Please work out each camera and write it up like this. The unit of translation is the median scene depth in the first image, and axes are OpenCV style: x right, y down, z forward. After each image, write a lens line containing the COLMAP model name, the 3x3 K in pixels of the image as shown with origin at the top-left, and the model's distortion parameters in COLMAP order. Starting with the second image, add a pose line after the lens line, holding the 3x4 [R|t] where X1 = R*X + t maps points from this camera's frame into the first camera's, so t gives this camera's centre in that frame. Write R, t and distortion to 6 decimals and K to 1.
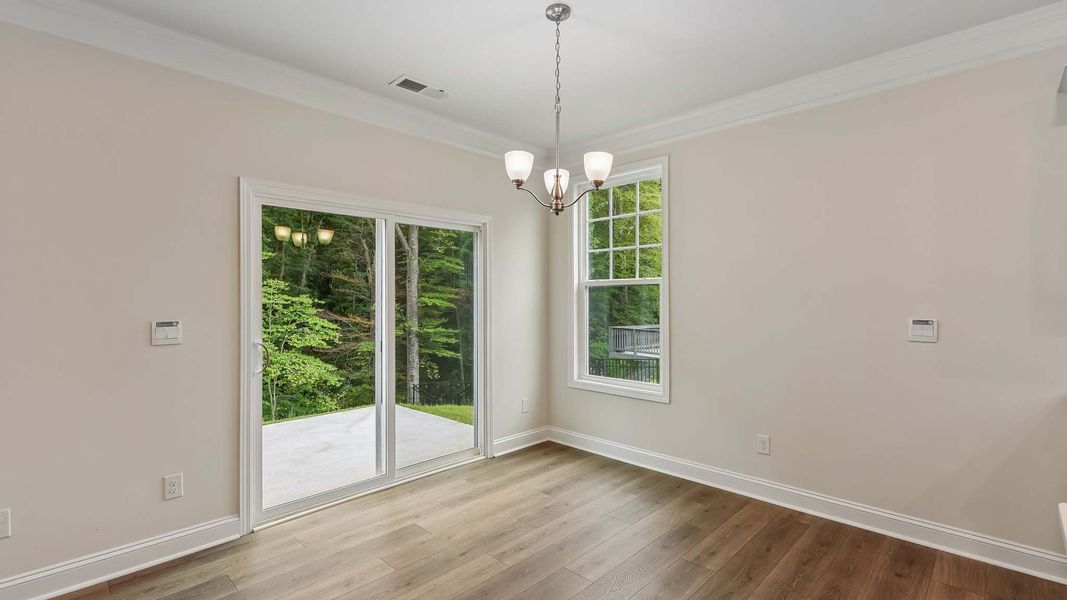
lens RADIAL K [[481.8, 0, 526.4], [0, 481.8, 296.0], [0, 0, 1]] dist [0.001433, 0.000256]
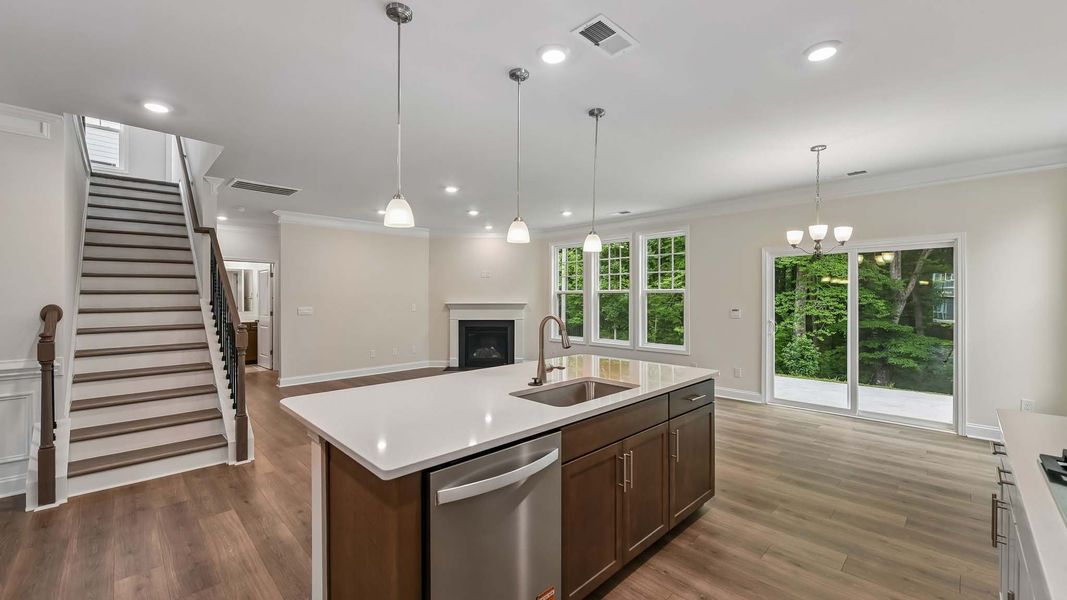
lens RADIAL K [[425.3, 0, 518.6], [0, 425.3, 300.1], [0, 0, 1]] dist [0.000452, 0.000018]
pose [[-0.054338, 0.008223, -0.998489, 0.933504], [0.007466, 0.999941, 0.007829, -0.015373], [0.998495, -0.007030, -0.054396, -0.034230]]
